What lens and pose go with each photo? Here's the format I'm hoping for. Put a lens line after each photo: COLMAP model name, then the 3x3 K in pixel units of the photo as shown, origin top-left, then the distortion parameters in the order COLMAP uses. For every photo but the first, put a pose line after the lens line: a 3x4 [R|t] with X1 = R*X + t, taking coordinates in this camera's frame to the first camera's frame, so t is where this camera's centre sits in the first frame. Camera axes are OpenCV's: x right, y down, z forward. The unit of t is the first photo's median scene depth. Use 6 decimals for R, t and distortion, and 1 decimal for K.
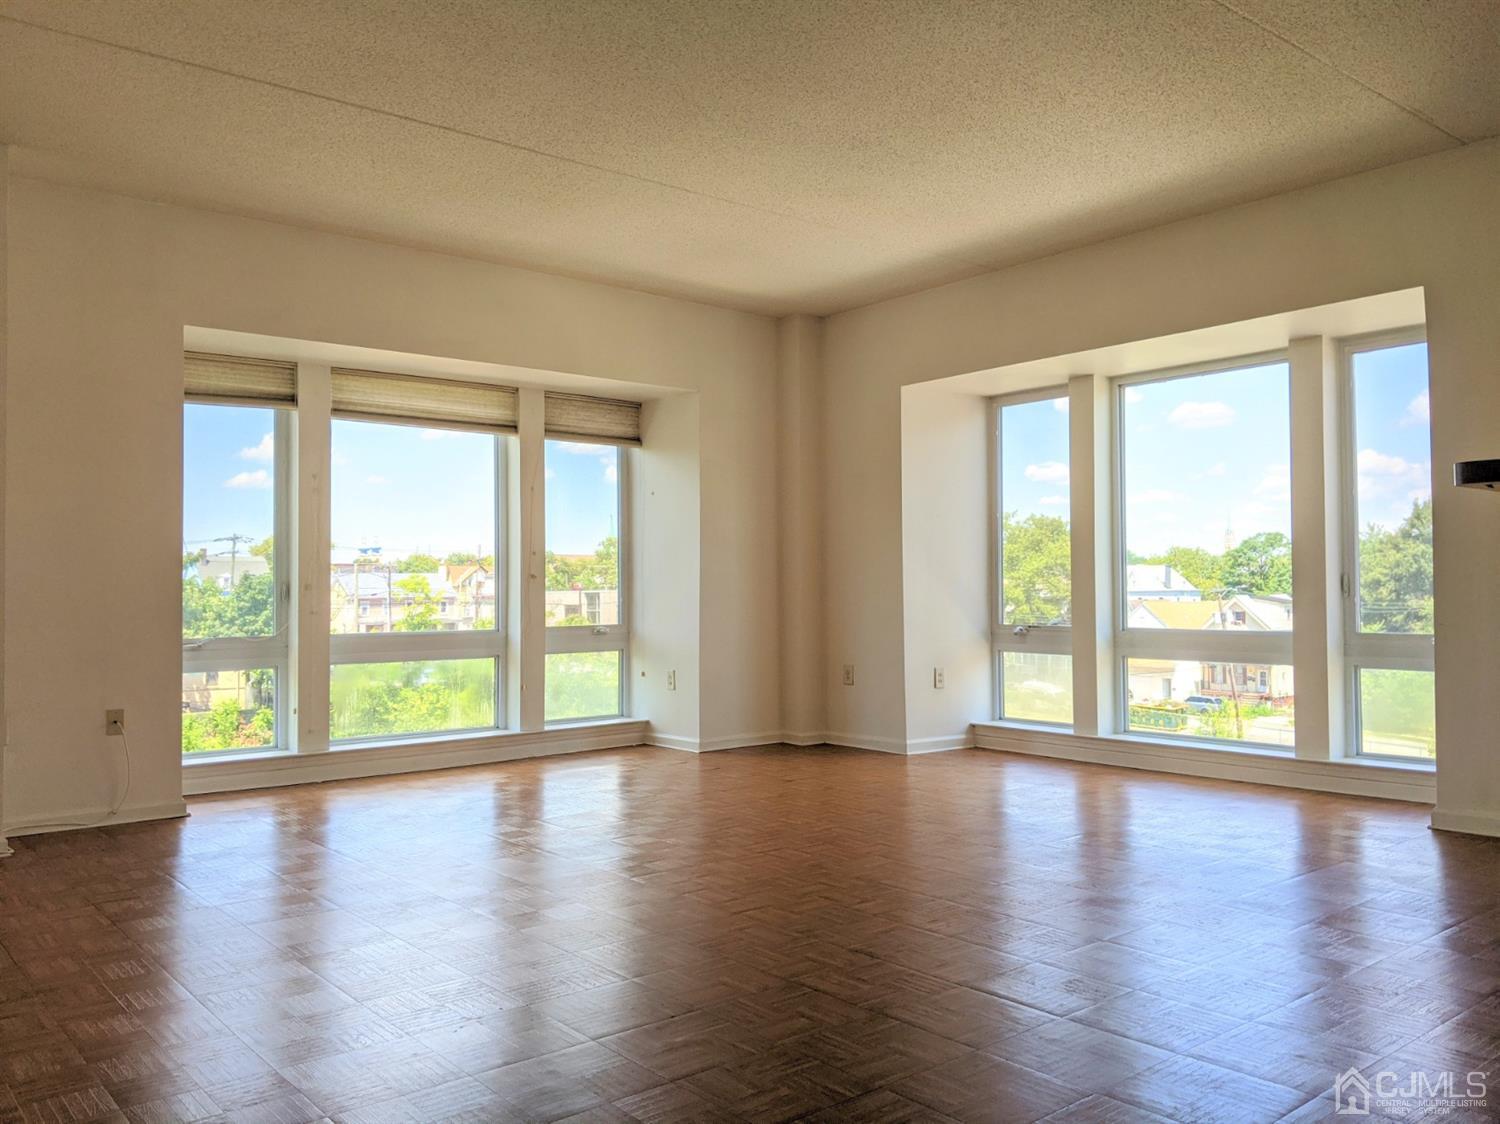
lens RADIAL K [[1208.1, 0, 750.0], [0, 1208.1, 562.0], [0, 0, 1]] dist [0.005593, 0.003040]
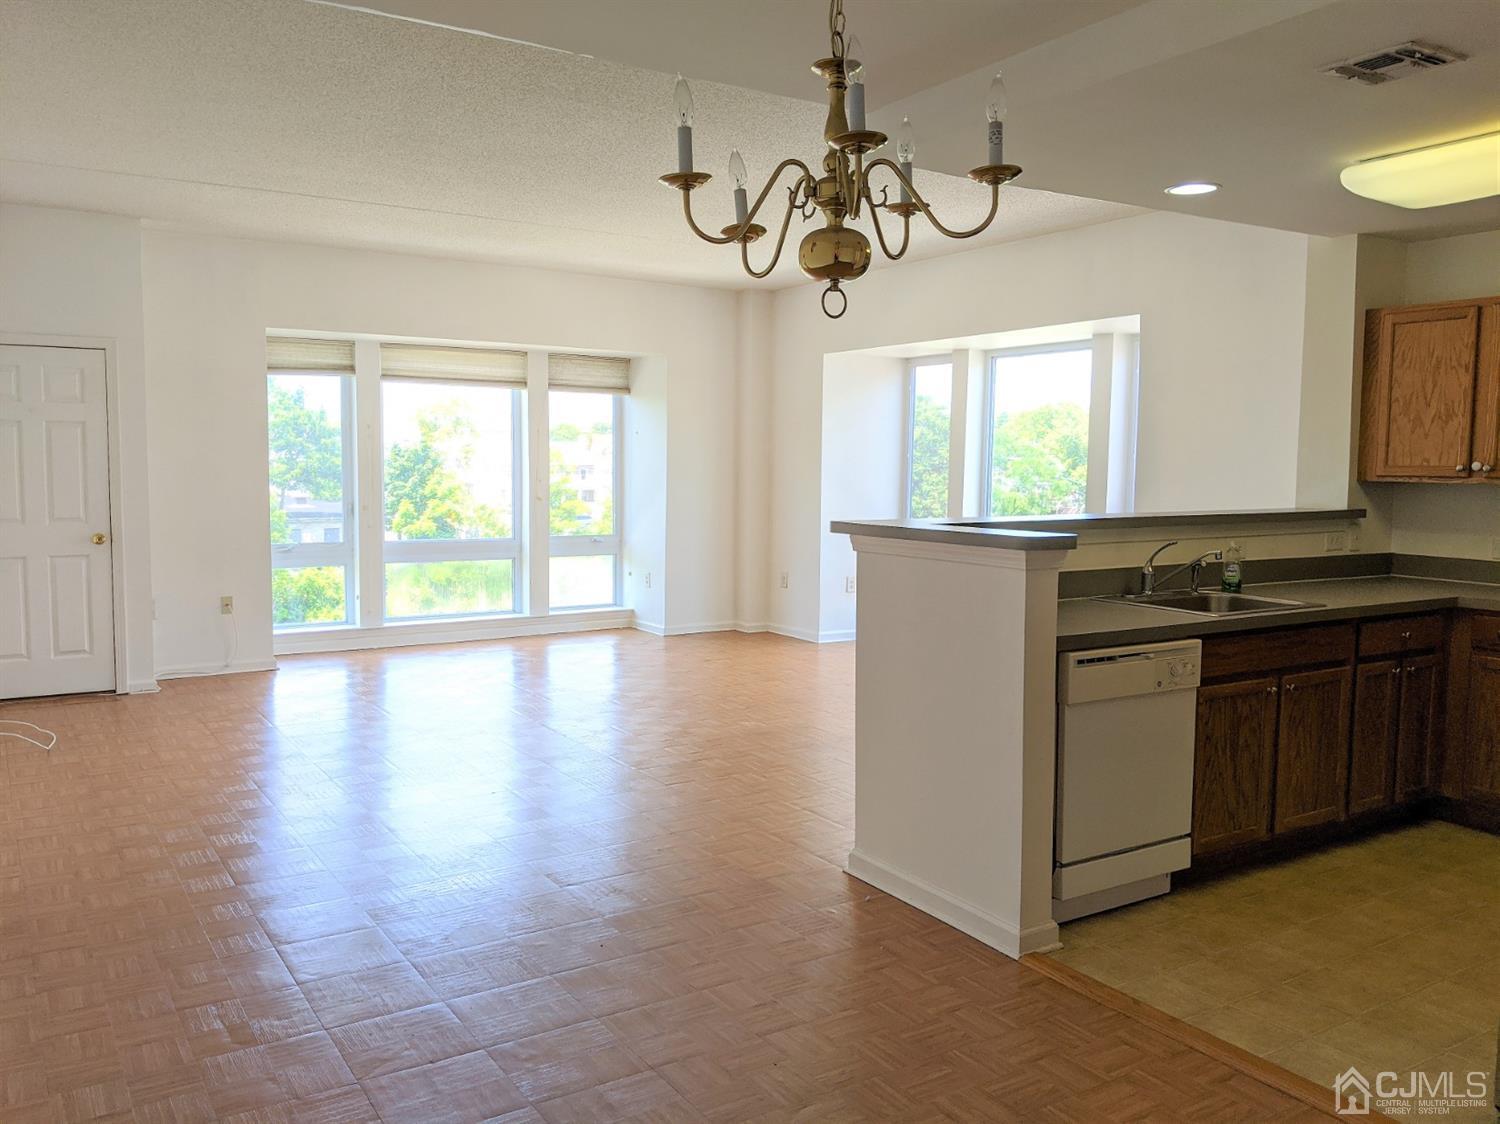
lens RADIAL K [[1227.6, 0, 746.6], [0, 1227.6, 551.8], [0, 0, 1]] dist [0.047717, -0.005561]
pose [[0.991694, 0.028012, -0.125532, 0.209724], [-0.015210, 0.994688, 0.101803, -0.068799], [0.127717, -0.099048, 0.986852, -0.287496]]
